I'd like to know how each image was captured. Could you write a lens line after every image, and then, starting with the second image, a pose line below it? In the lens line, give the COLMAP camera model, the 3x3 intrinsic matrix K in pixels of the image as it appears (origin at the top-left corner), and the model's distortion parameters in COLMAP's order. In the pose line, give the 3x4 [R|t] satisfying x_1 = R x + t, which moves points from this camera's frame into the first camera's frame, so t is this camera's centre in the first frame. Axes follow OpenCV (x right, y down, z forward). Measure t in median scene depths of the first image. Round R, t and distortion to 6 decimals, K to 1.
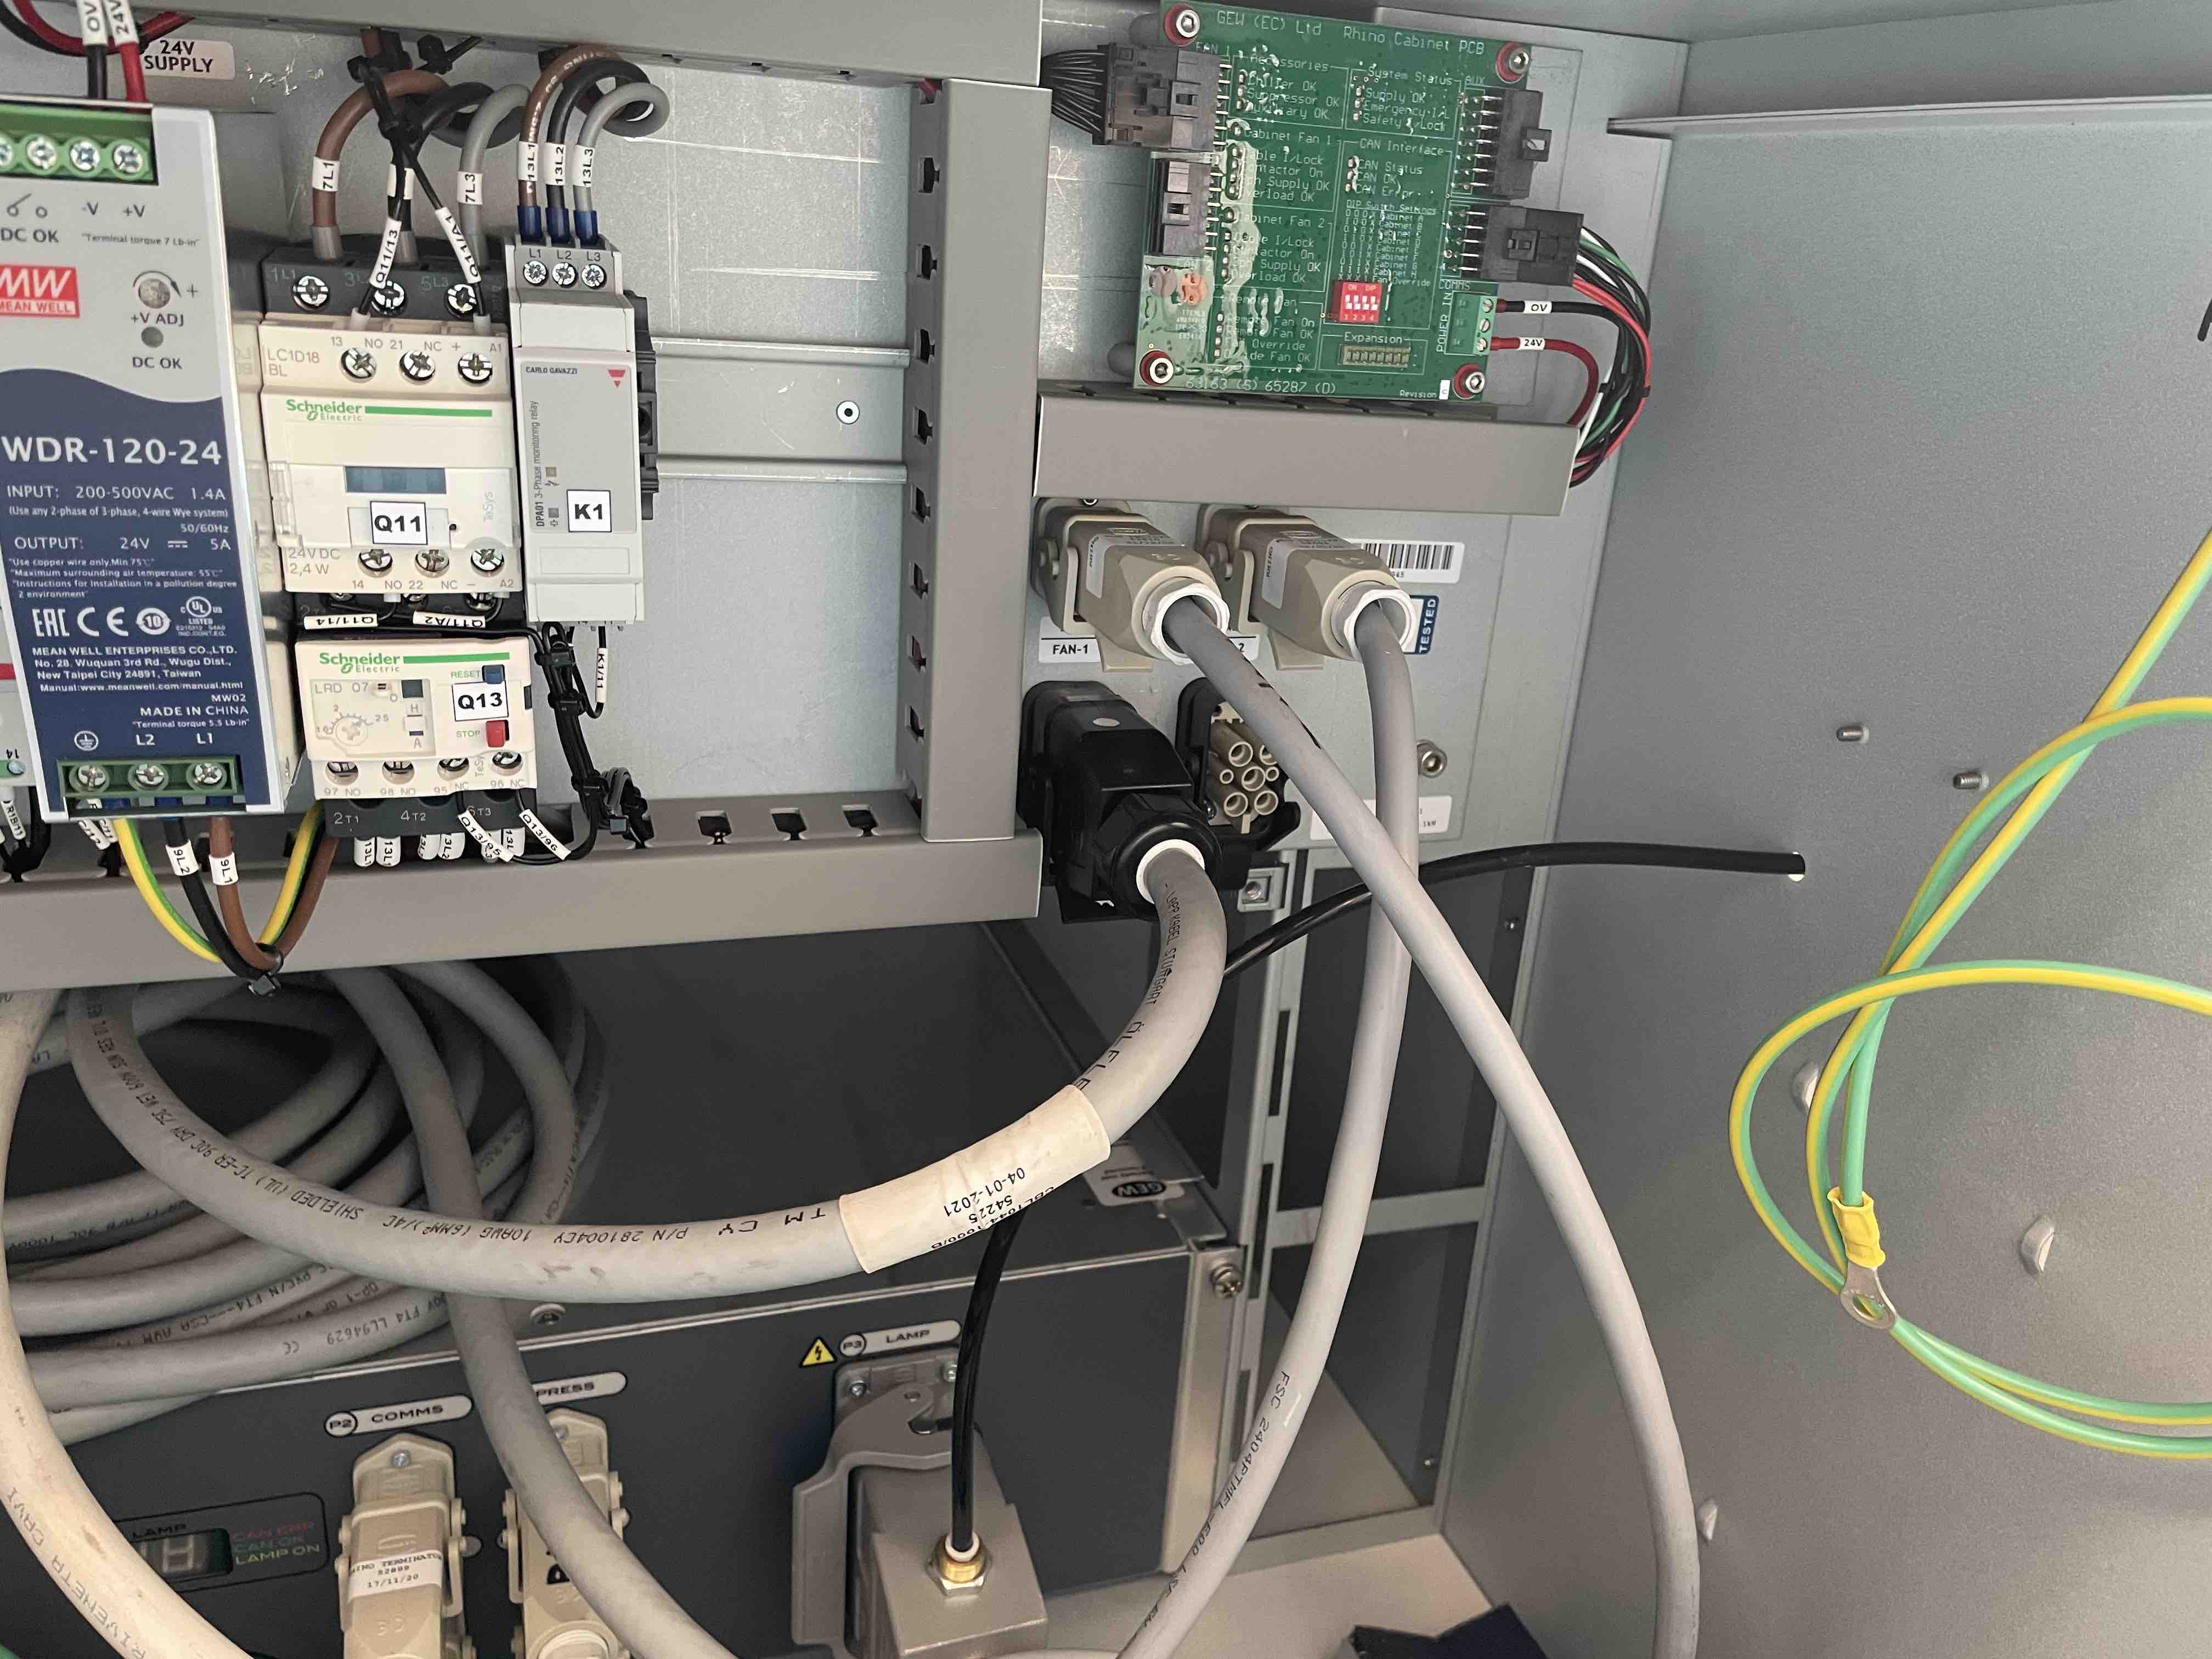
lens RADIAL K [[1640.7, 0, 1106.0], [0, 1640.7, 829.5], [0, 0, 1]] dist [0.058703, -0.095092]
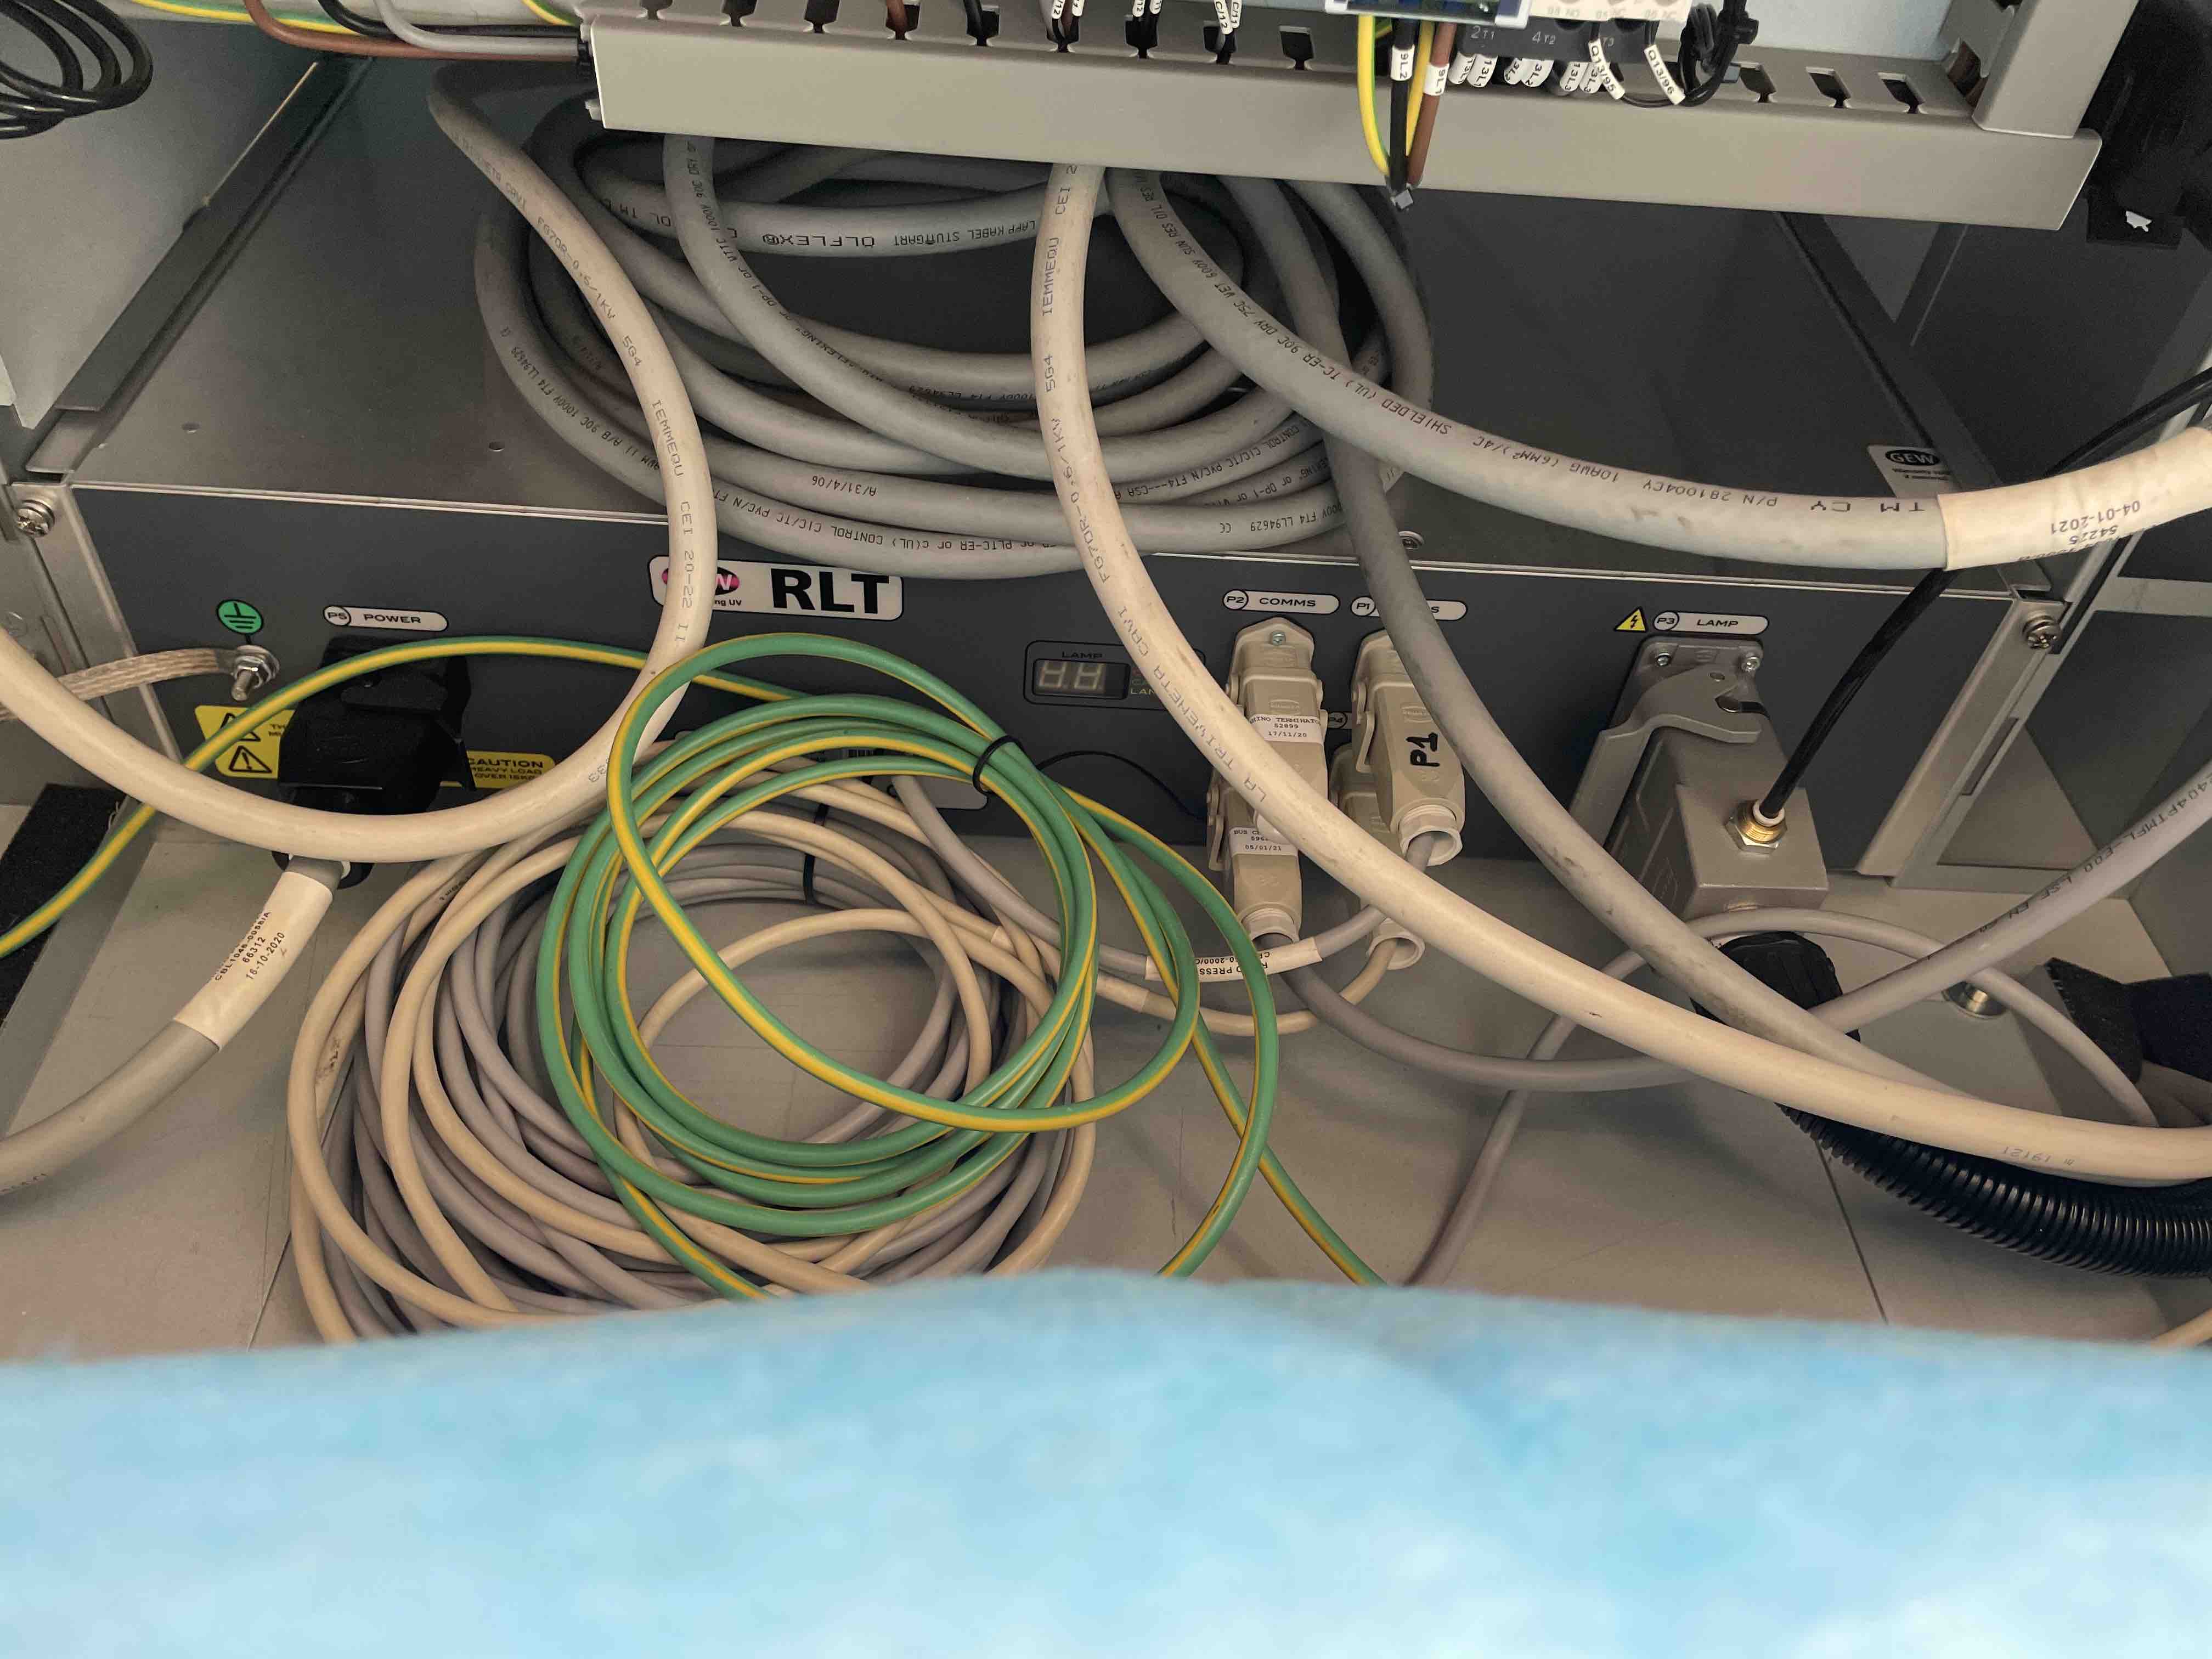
lens RADIAL K [[1640.7, 0, 1106.0], [0, 1640.7, 829.5], [0, 0, 1]] dist [0.058703, -0.095092]
pose [[0.952104, 0.224432, -0.207676, -0.275130], [-0.116118, 0.893676, 0.433429, 0.012767], [0.282870, -0.388554, 0.876932, -0.105575]]
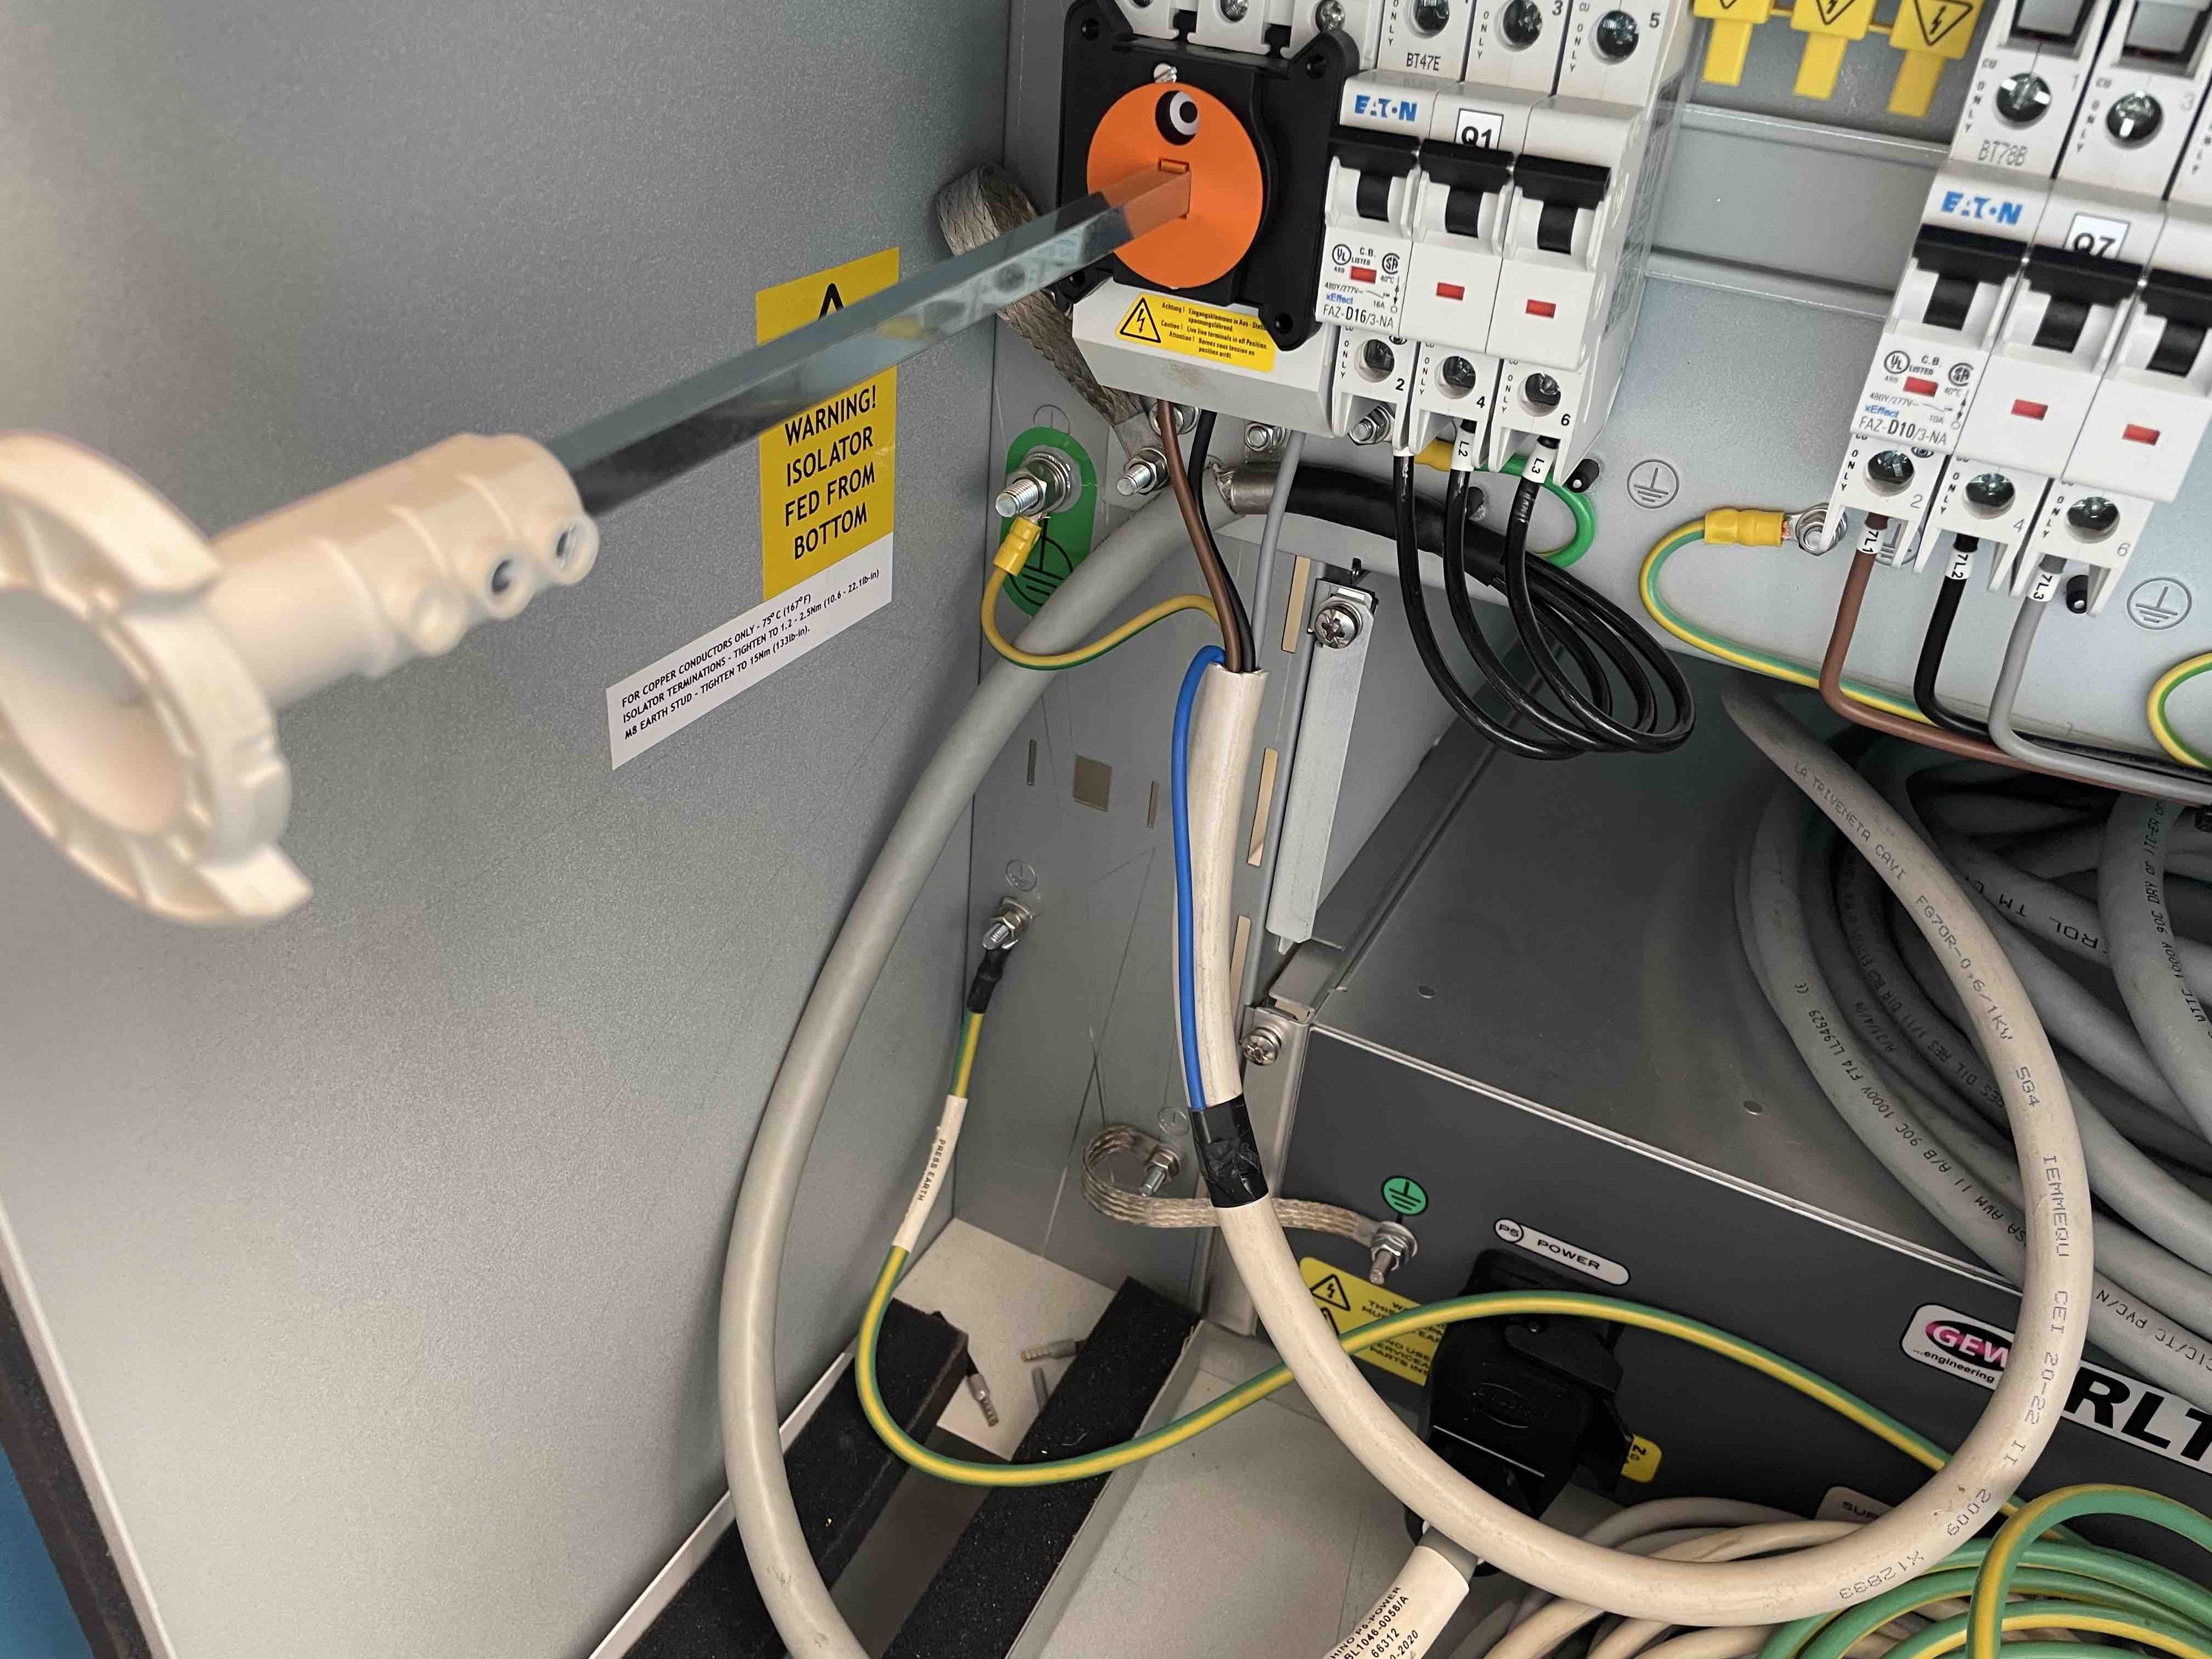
lens RADIAL K [[1640.7, 0, 1106.0], [0, 1640.7, 829.5], [0, 0, 1]] dist [0.058703, -0.095092]
pose [[0.698043, 0.376502, -0.609082, -0.739731], [-0.262268, 0.925931, 0.271787, -0.001092], [0.666296, -0.029976, 0.745084, -0.107365]]
